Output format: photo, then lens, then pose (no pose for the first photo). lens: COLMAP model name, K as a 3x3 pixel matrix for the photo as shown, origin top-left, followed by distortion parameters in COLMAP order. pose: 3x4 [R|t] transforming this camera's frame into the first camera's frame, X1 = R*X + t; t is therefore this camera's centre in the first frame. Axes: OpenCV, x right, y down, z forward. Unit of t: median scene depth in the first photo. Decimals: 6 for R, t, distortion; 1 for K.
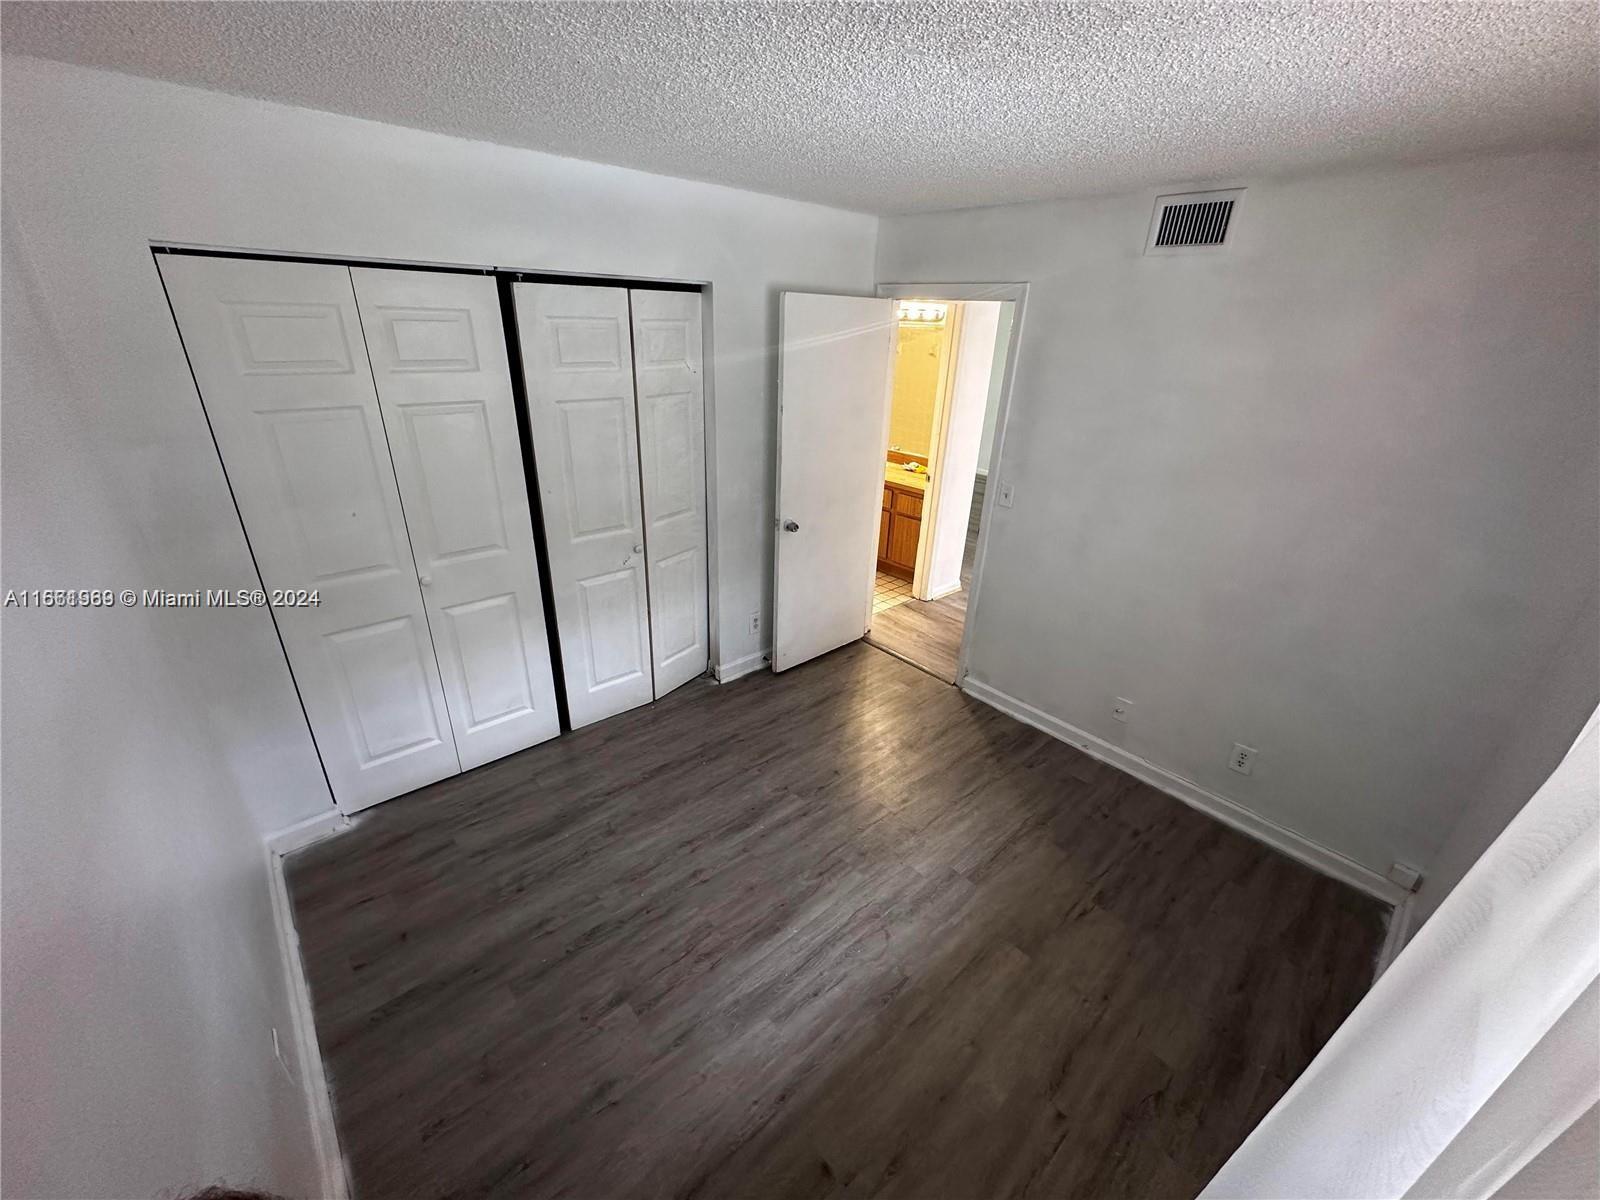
lens RADIAL K [[639.0, 0, 800.0], [0, 639.0, 600.0], [0, 0, 1]] dist [-0.001879, 0.000400]
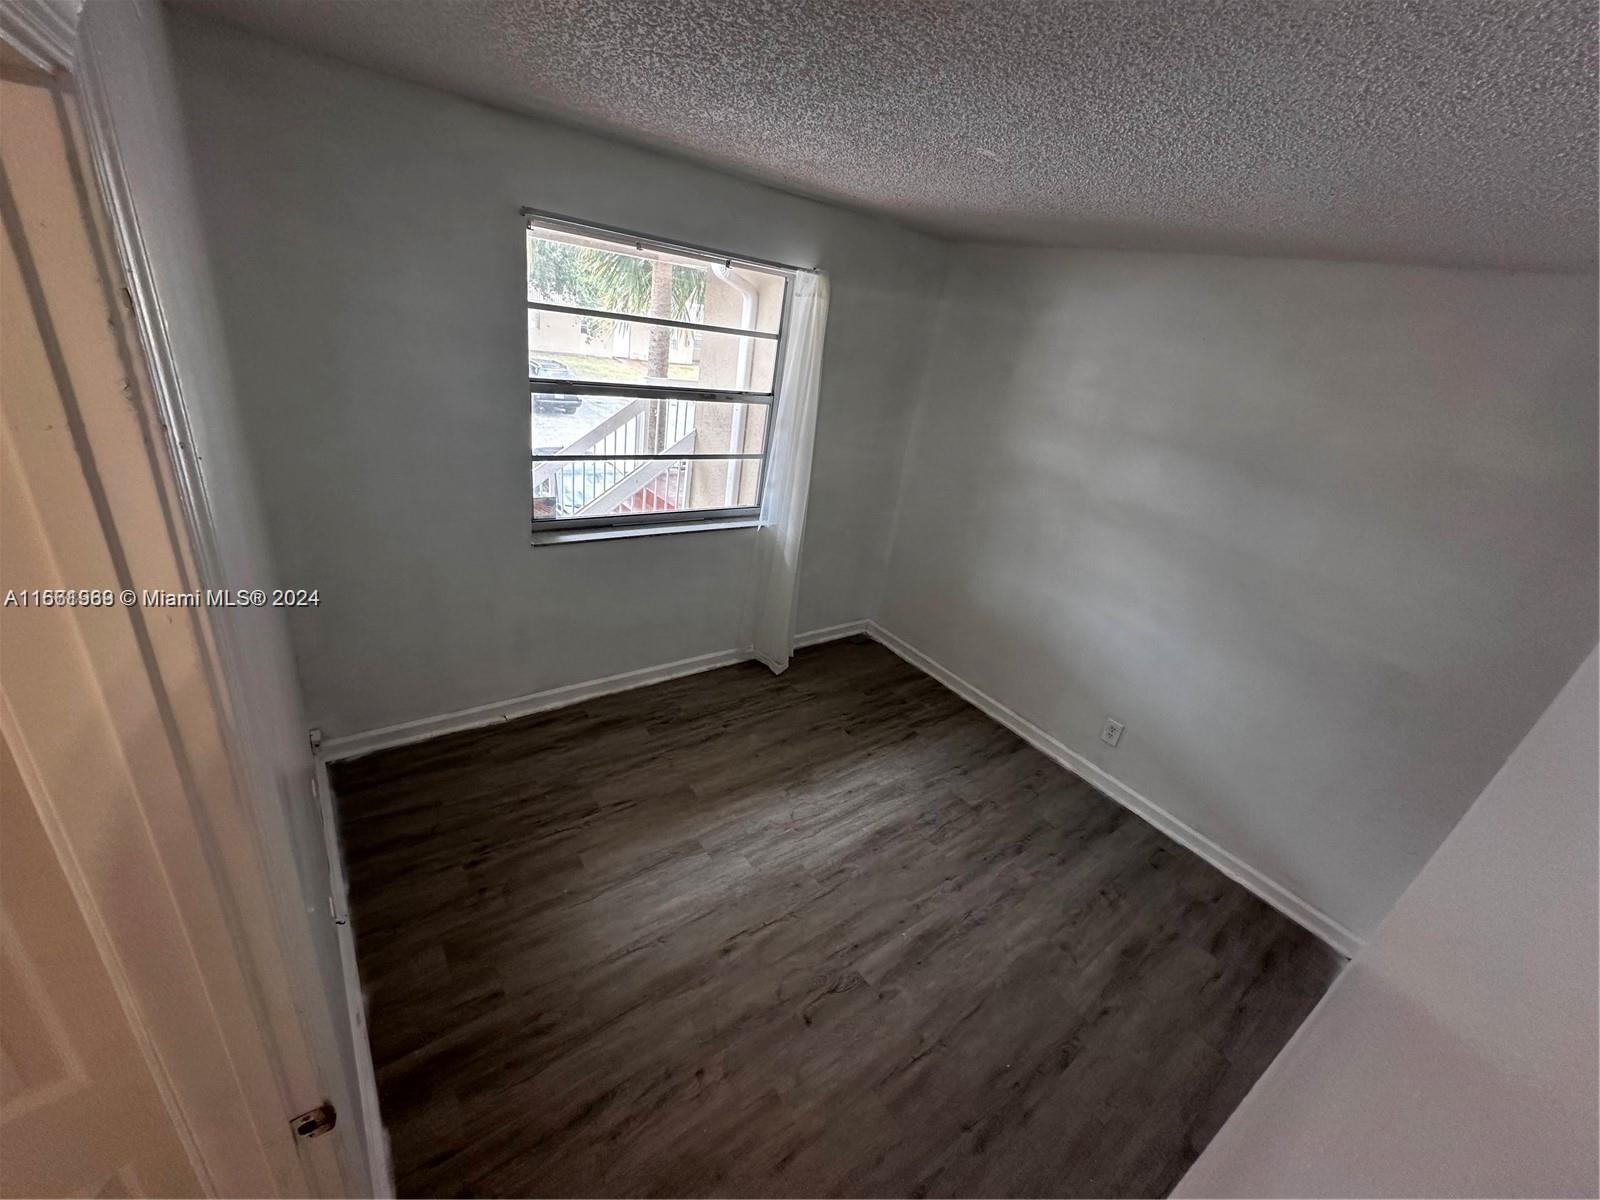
lens RADIAL K [[639.0, 0, 800.0], [0, 639.0, 600.0], [0, 0, 1]] dist [-0.001879, 0.000400]
pose [[-0.977779, -0.209531, -0.006648, 0.211931], [-0.144041, 0.648454, 0.747502, -0.670195], [-0.152314, 0.731850, -0.664226, 1.474182]]
